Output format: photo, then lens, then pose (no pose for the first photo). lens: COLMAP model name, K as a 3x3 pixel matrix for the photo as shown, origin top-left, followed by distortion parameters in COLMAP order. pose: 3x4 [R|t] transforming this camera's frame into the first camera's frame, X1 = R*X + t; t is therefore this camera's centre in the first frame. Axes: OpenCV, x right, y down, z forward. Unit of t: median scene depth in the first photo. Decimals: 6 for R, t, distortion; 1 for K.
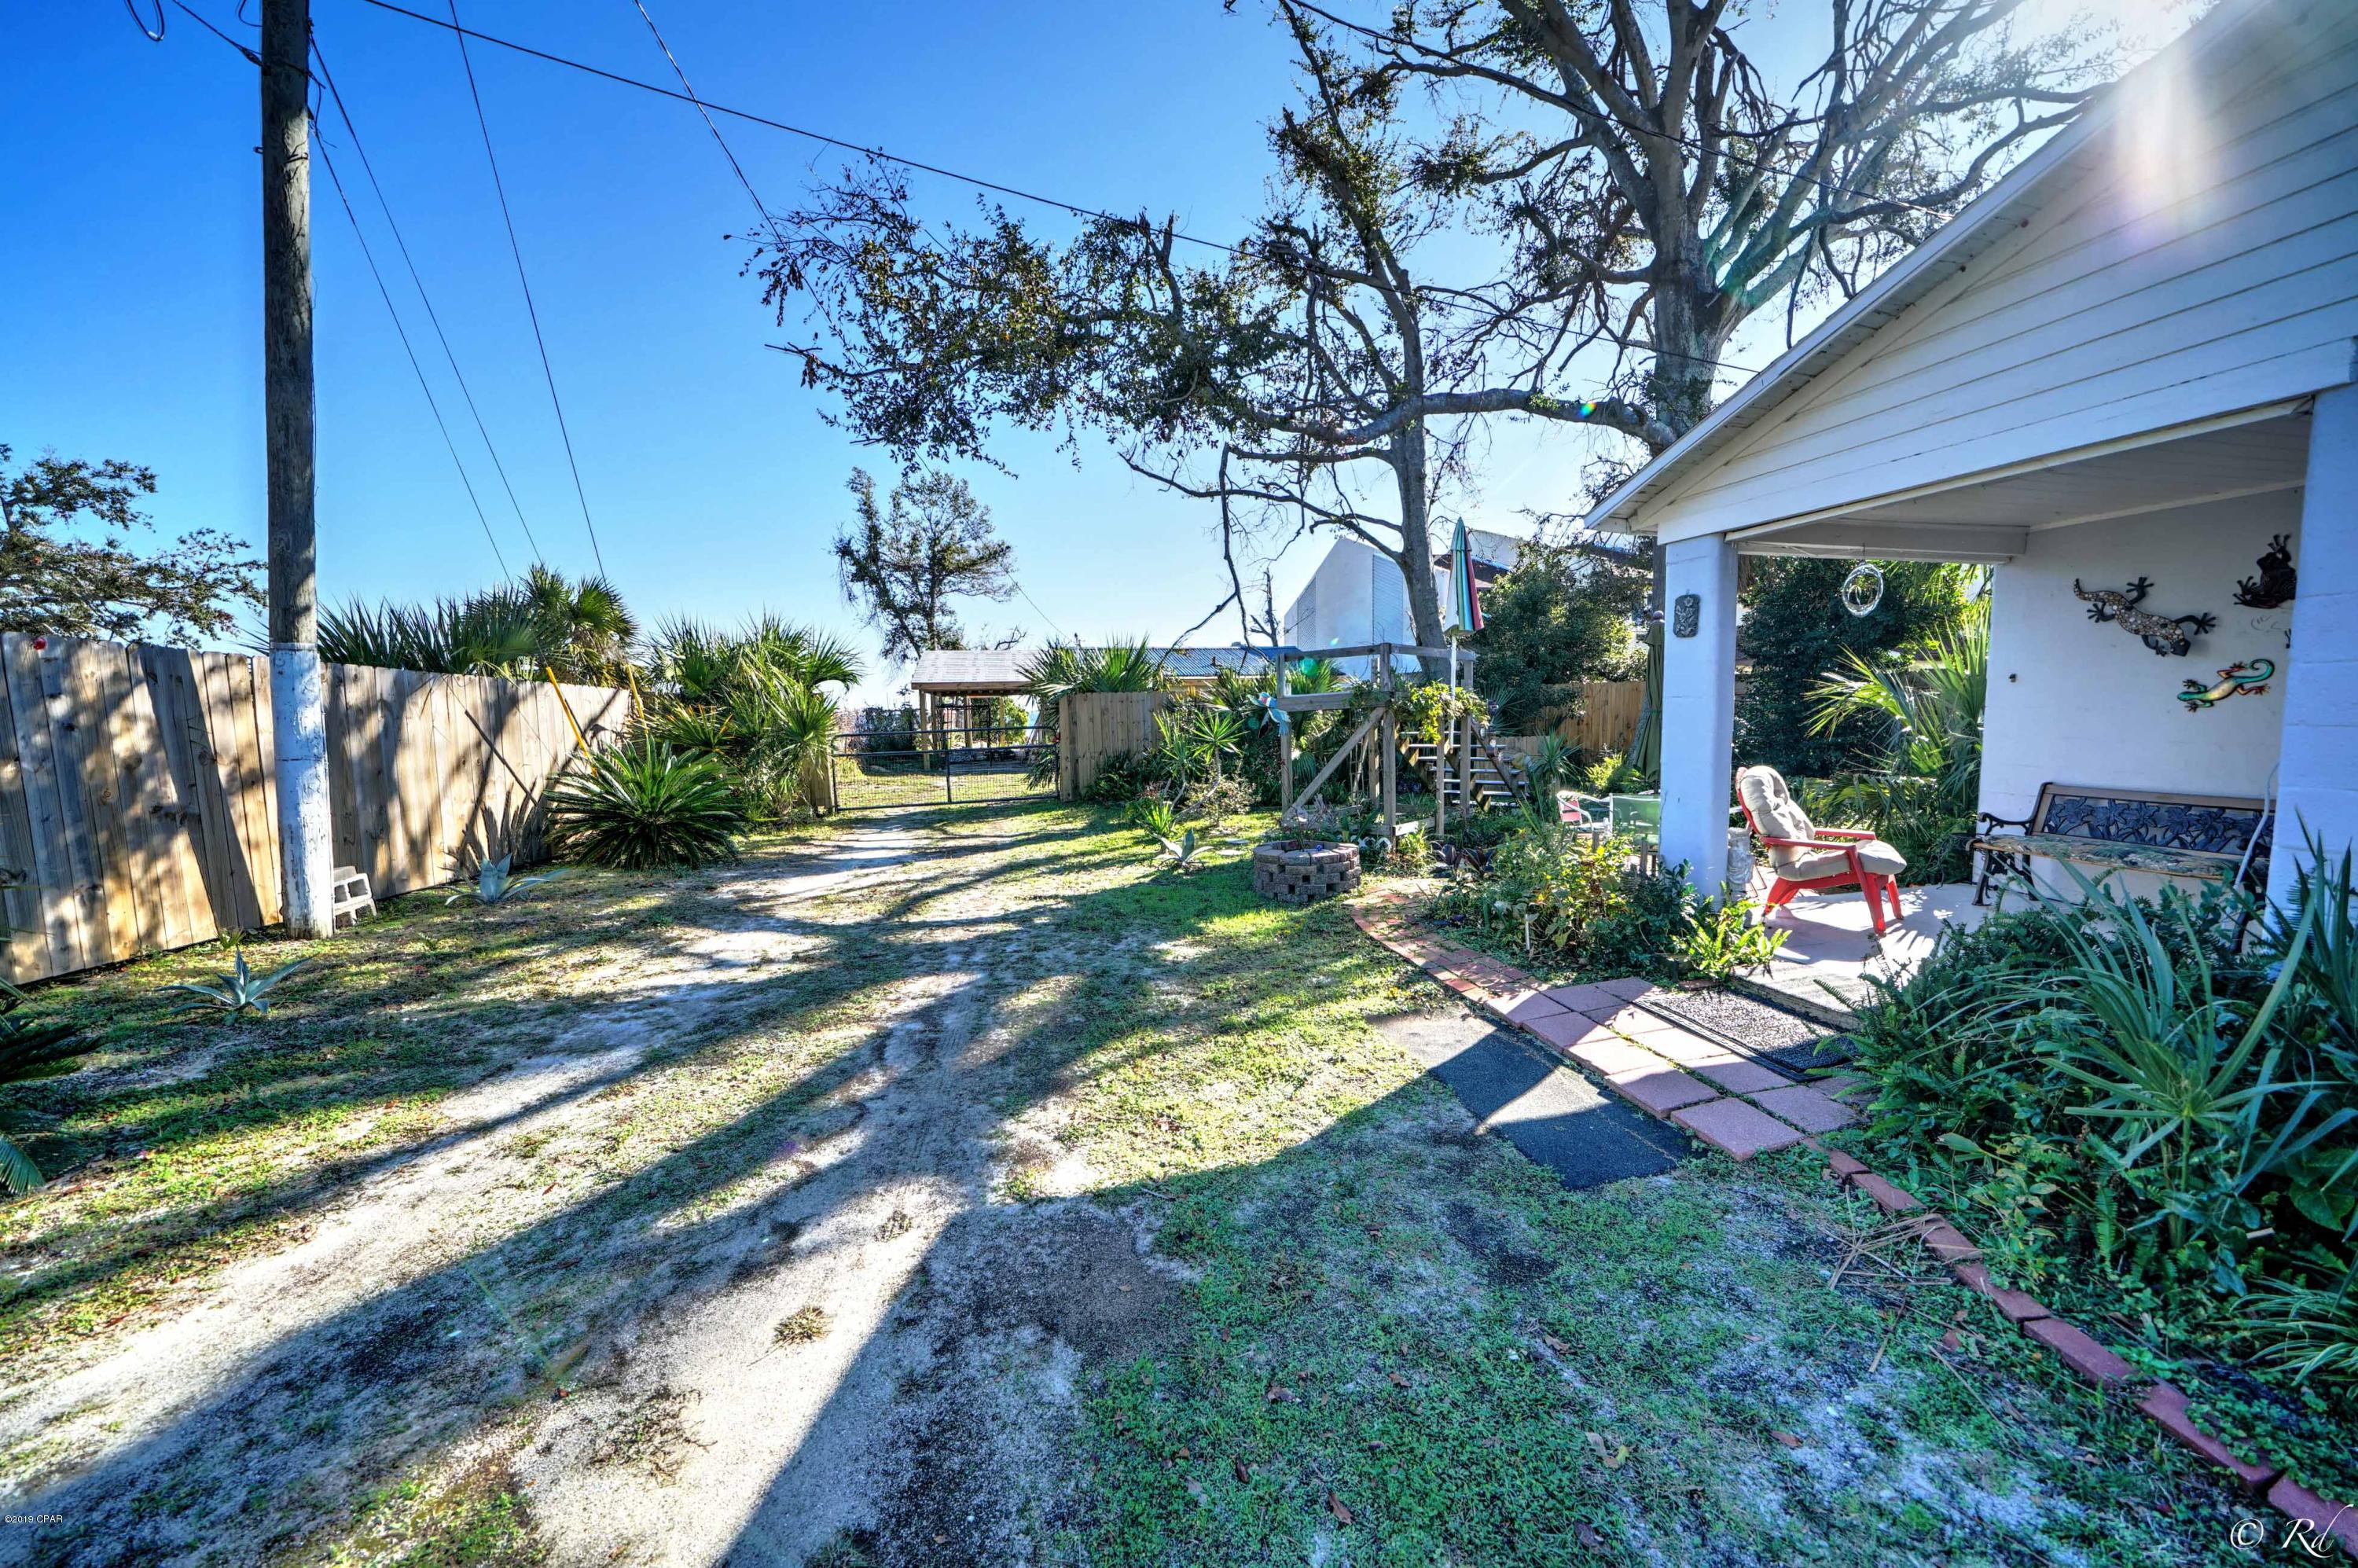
lens RADIAL K [[814.6, 0, 1175.5], [0, 814.6, 790.5], [0, 0, 1]] dist [-0.018940, 0.000093]
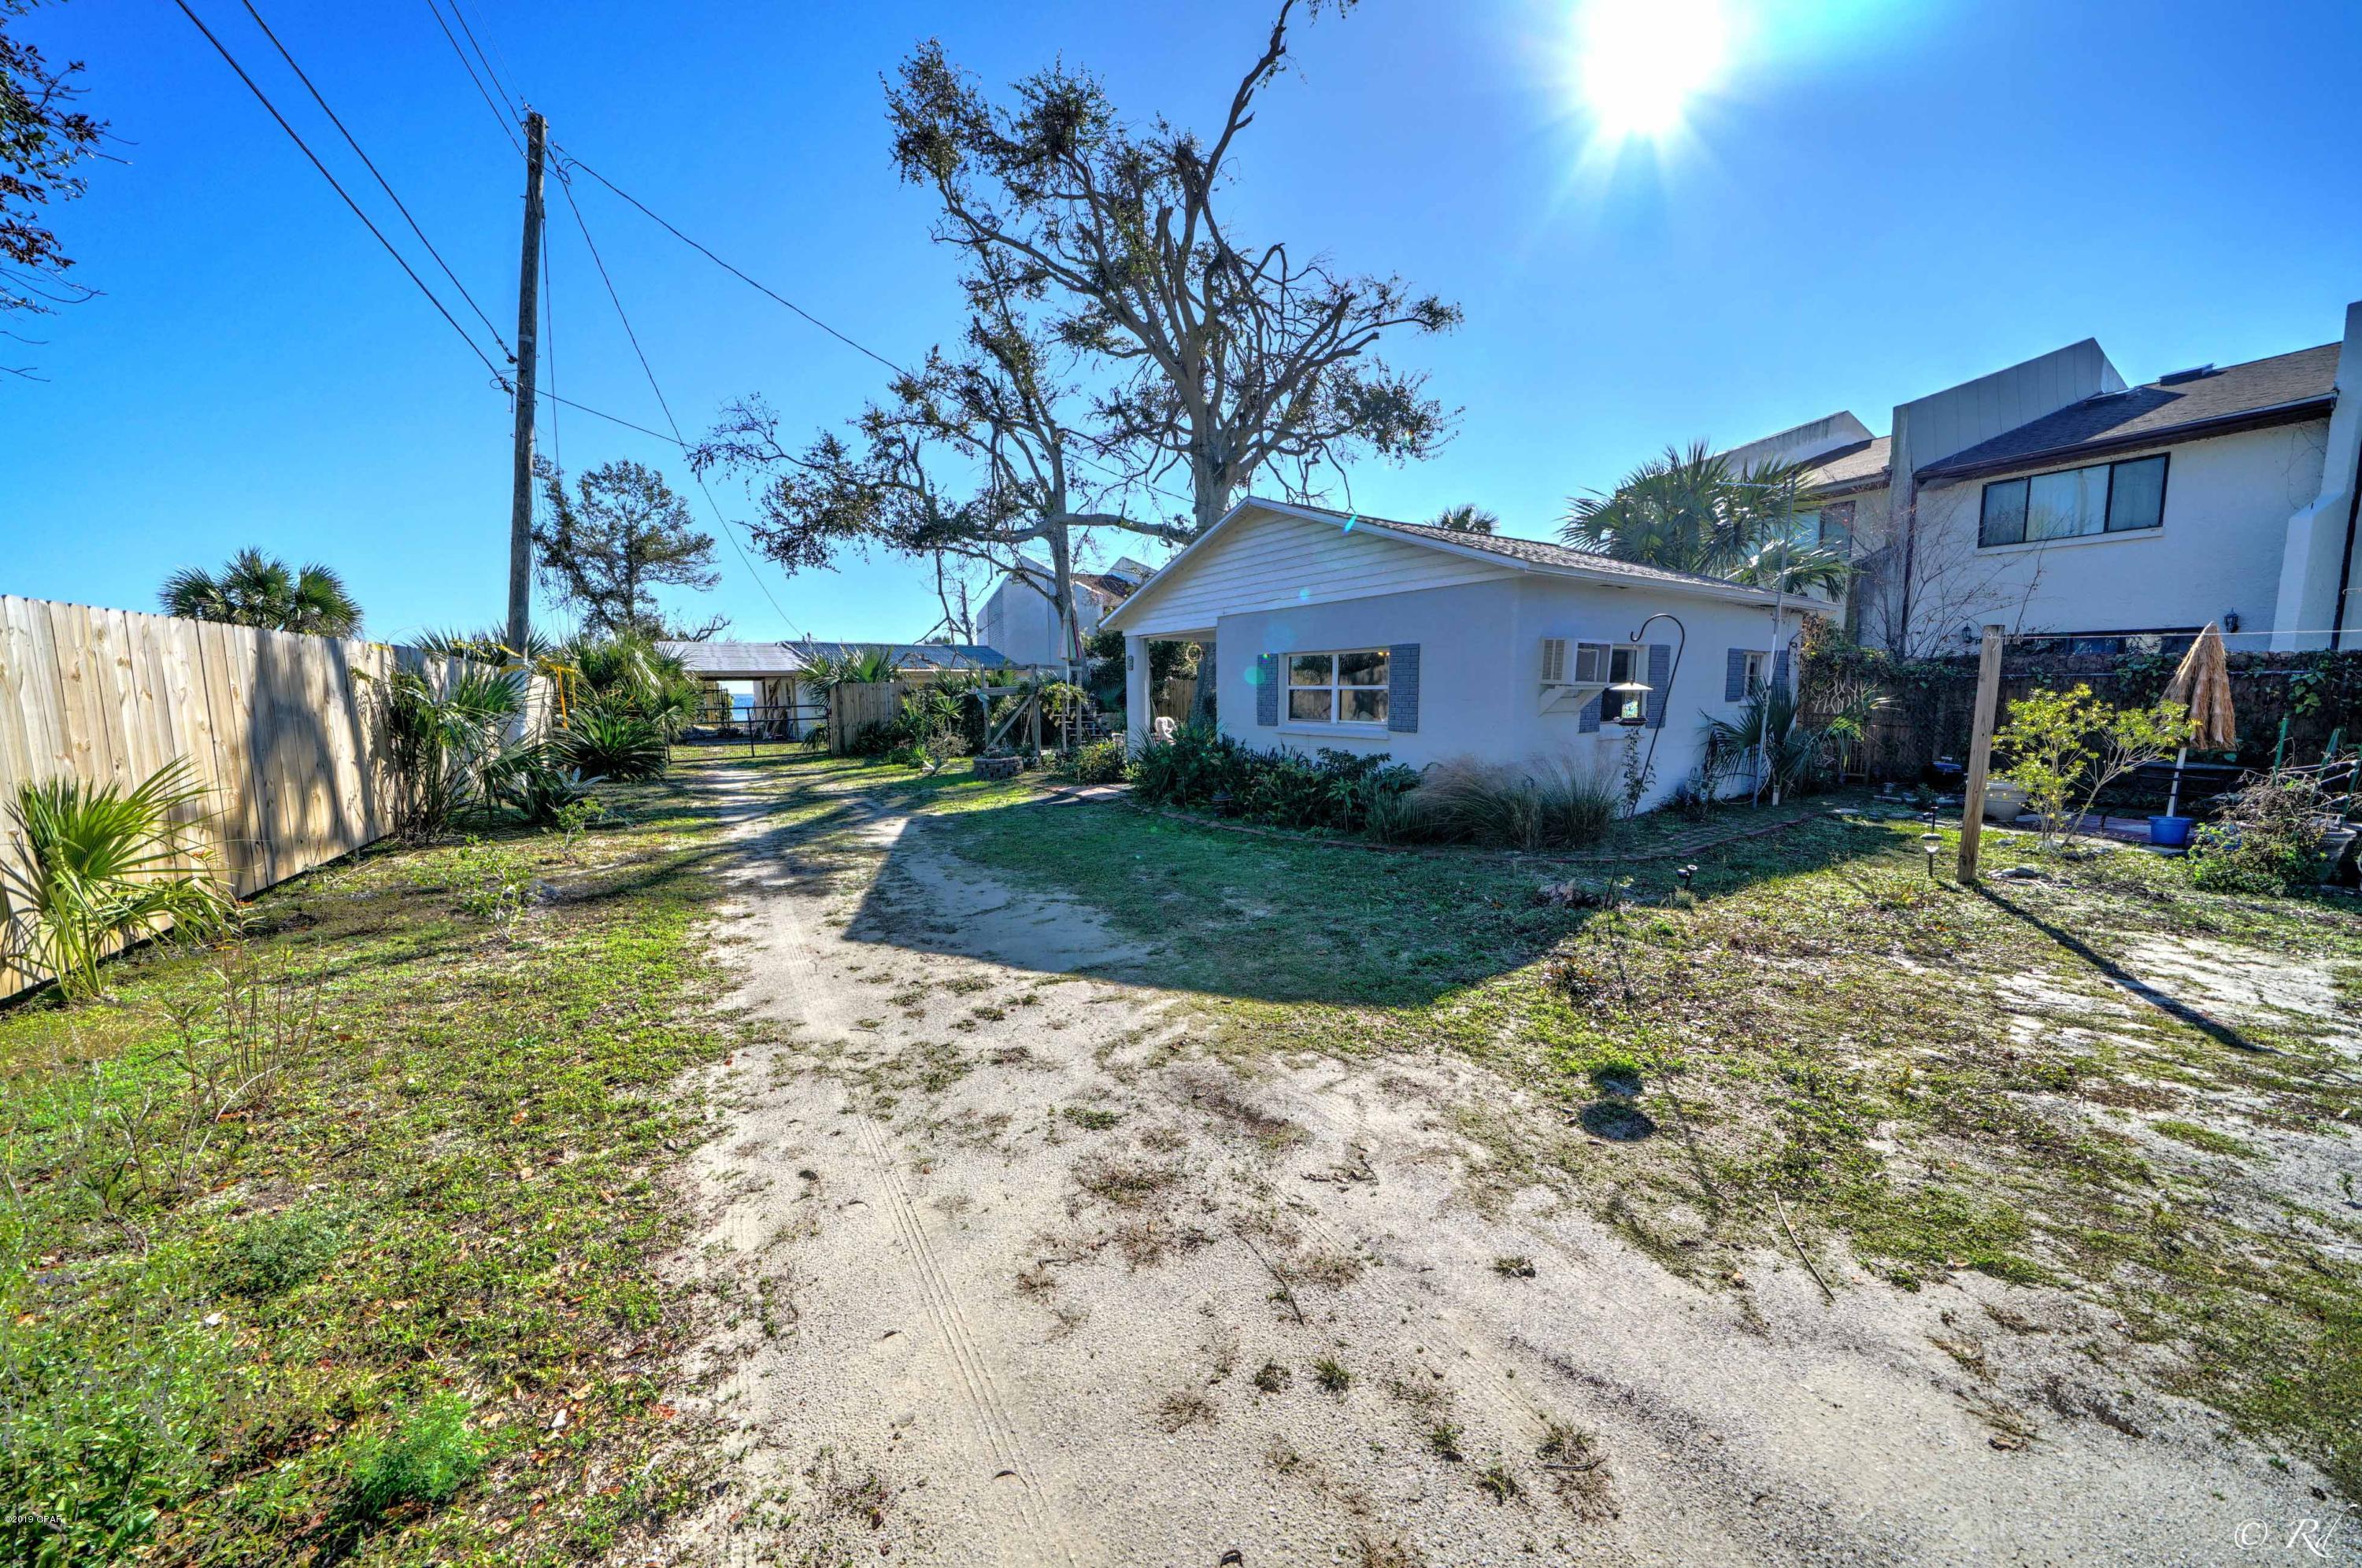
lens RADIAL K [[816.0, 0, 1177.5], [0, 816.0, 790.5], [0, 0, 1]] dist [-0.018940, 0.000093]
pose [[0.931014, -0.032125, 0.363567, -0.087007], [0.026499, 0.999440, 0.020452, 0.056791], [-0.364020, -0.009407, 0.931344, -0.556483]]
